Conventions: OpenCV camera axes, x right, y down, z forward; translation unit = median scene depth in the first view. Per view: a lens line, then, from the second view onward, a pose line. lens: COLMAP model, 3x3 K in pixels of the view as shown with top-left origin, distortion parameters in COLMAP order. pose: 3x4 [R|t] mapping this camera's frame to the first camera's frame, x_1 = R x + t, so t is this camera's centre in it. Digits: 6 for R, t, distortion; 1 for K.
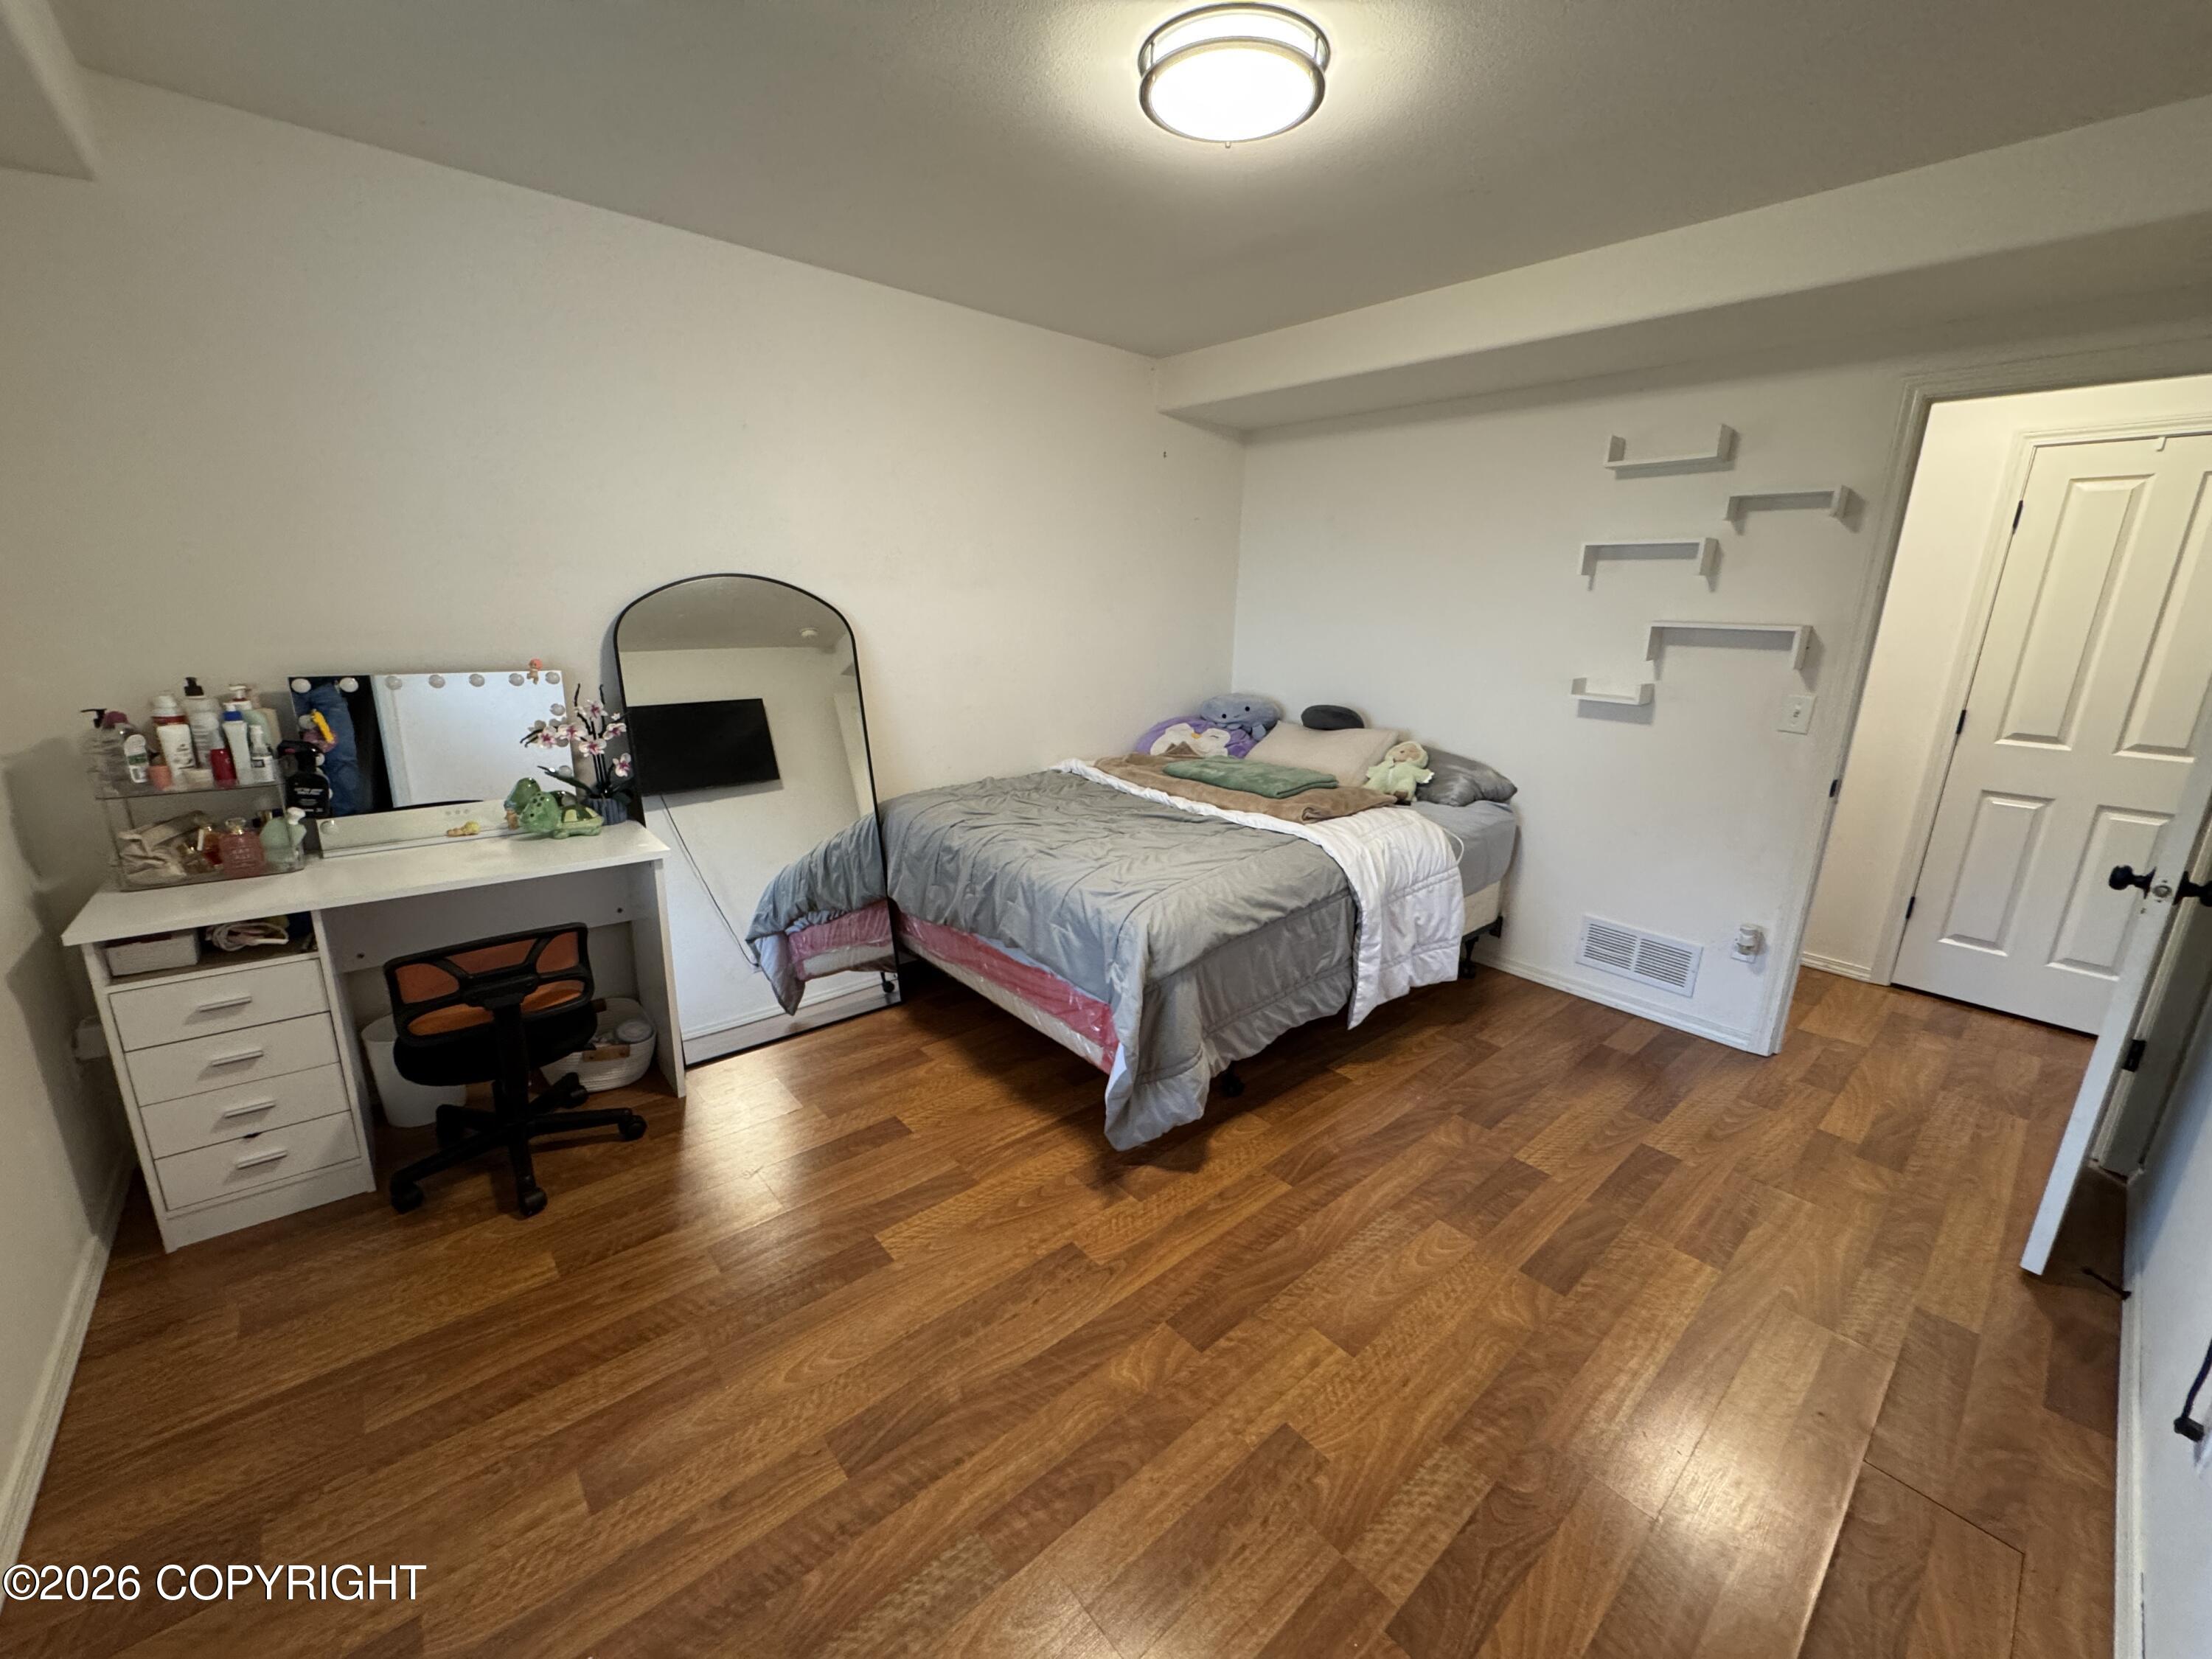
lens RADIAL K [[876.8, 0, 1101.0], [0, 876.8, 825.0], [0, 0, 1]] dist [-0.003126, 0.000125]
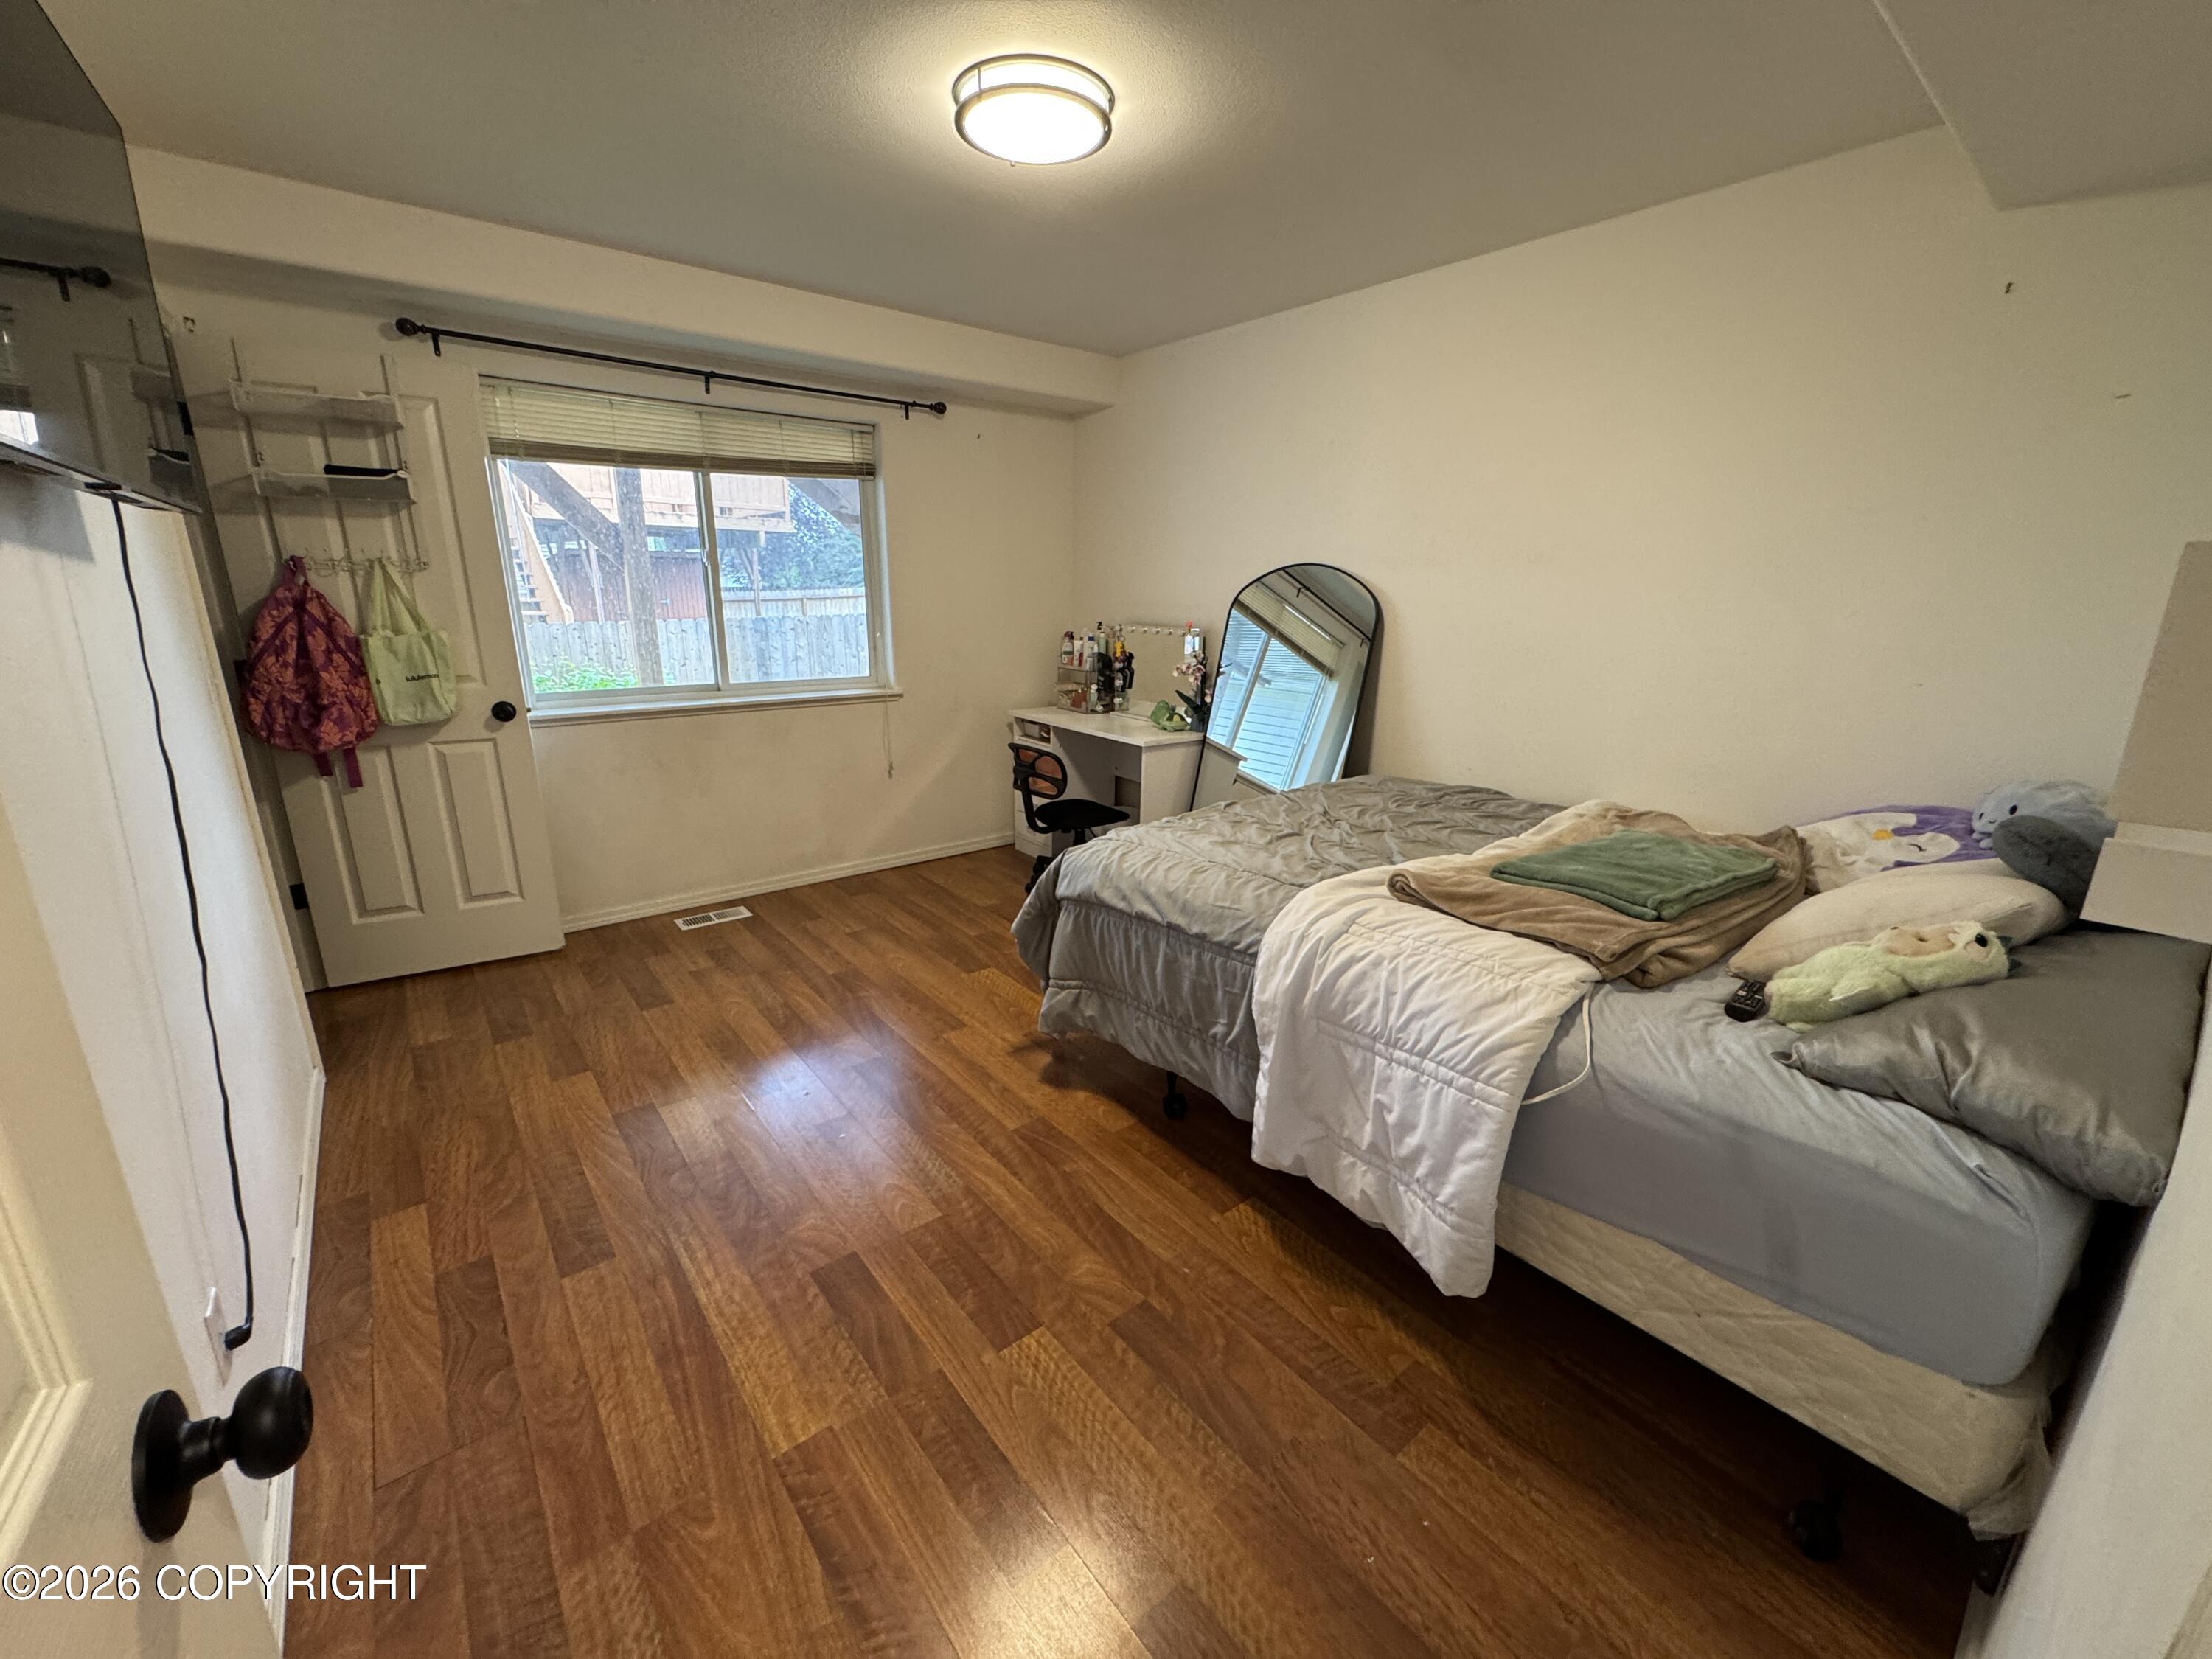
lens RADIAL K [[876.8, 0, 1102.2], [0, 876.8, 829.8], [0, 0, 1]] dist [-0.003126, 0.000125]
pose [[-0.029262, 0.247457, -0.968457, 1.084866], [-0.259888, 0.933668, 0.246420, -0.191872], [0.965195, 0.258901, 0.036990, 0.936680]]
